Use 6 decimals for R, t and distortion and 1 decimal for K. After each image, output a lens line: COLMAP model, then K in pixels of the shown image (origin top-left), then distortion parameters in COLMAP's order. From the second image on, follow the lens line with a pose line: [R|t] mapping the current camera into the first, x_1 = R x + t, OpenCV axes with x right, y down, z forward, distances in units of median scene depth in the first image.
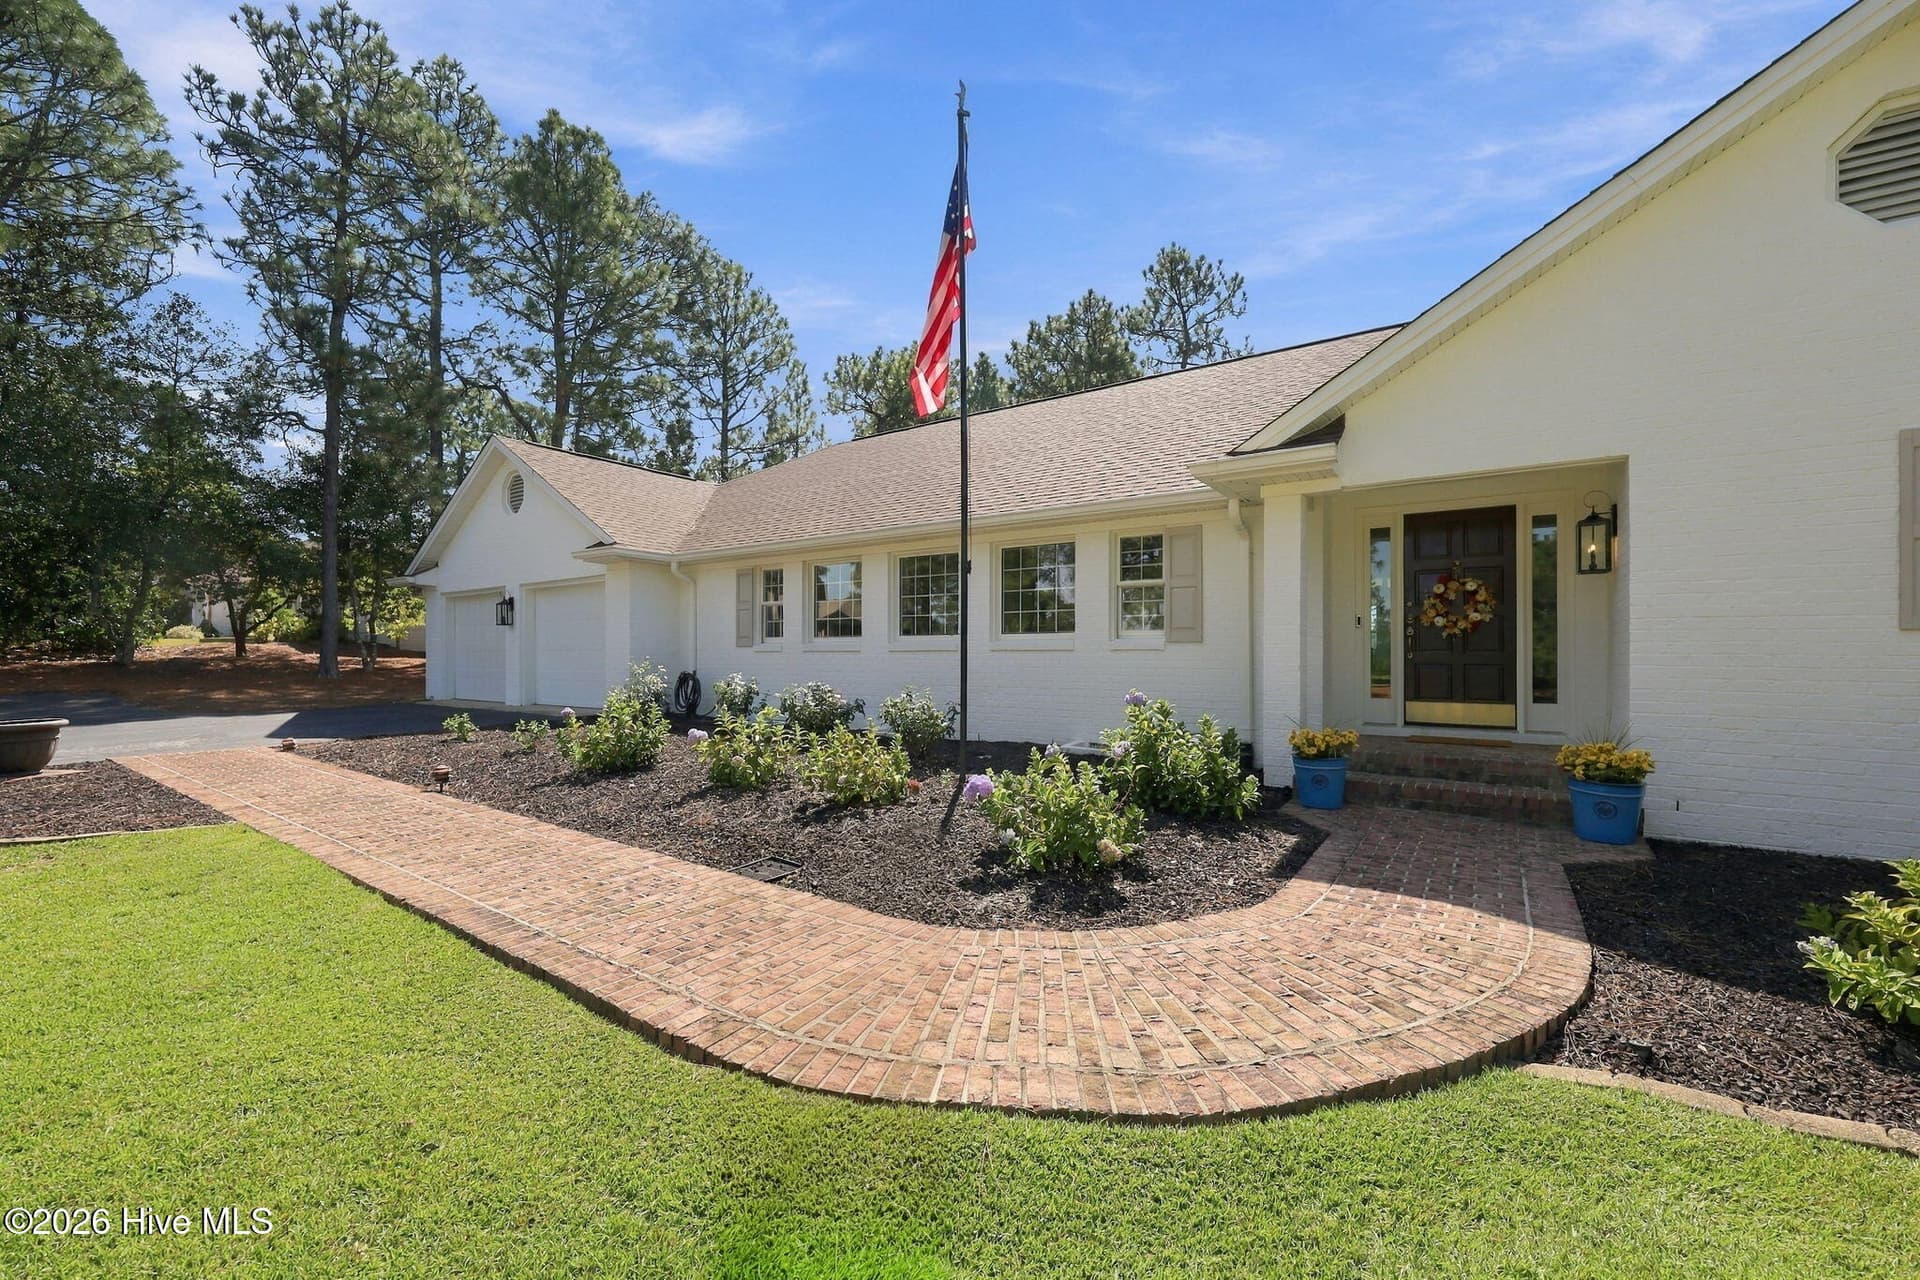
lens RADIAL K [[781.4, 0, 960.0], [0, 781.4, 640.0], [0, 0, 1]] dist [0.005988, -0.000019]
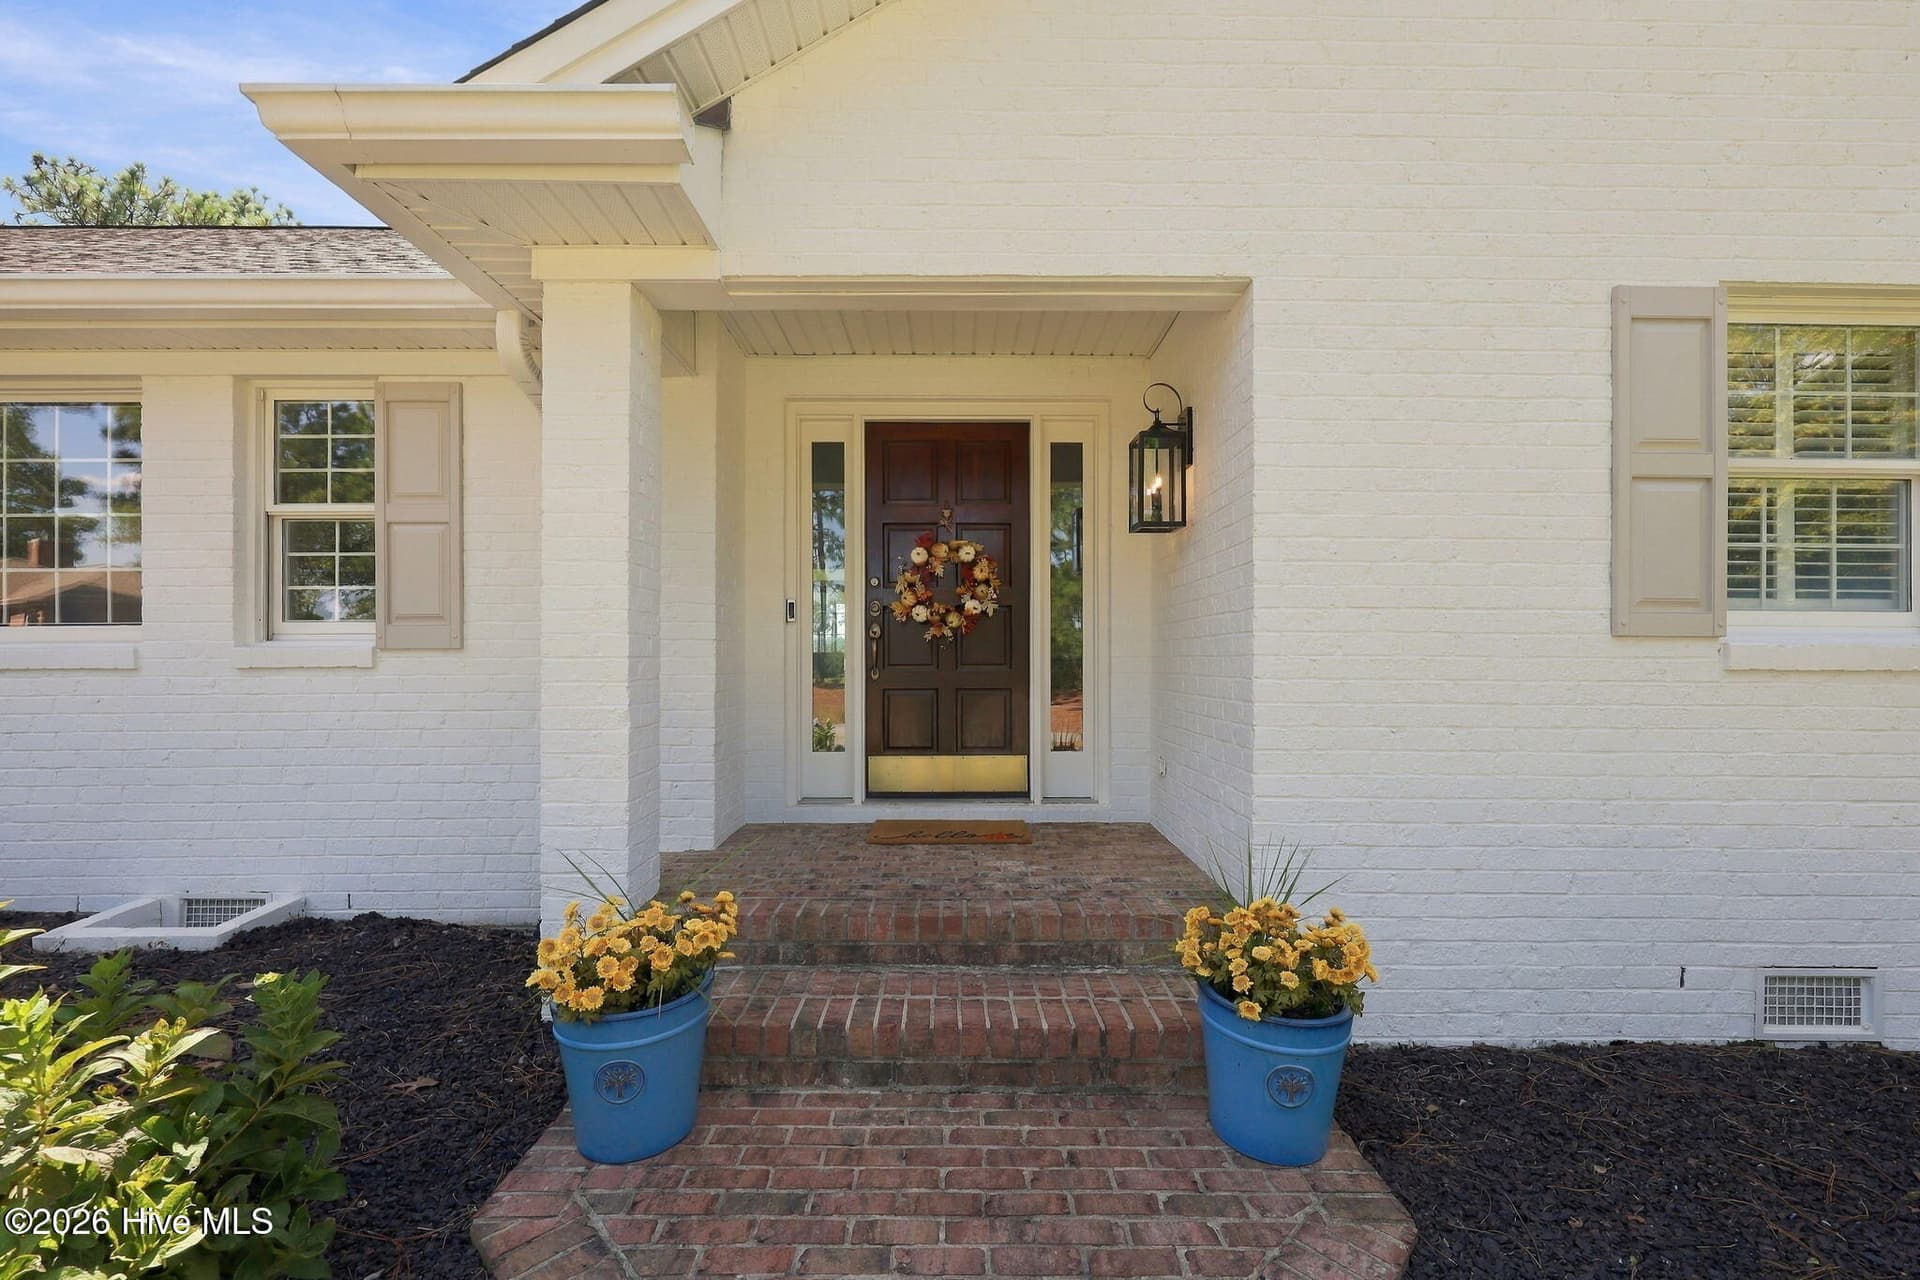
lens RADIAL K [[781.4, 0, 960.0], [0, 781.4, 640.0], [0, 0, 1]] dist [0.005988, -0.000019]
pose [[0.814419, 0.006939, 0.580236, 0.310548], [-0.005144, 0.999976, -0.004739, -0.002584], [-0.580255, 0.000875, 0.814434, 0.526704]]
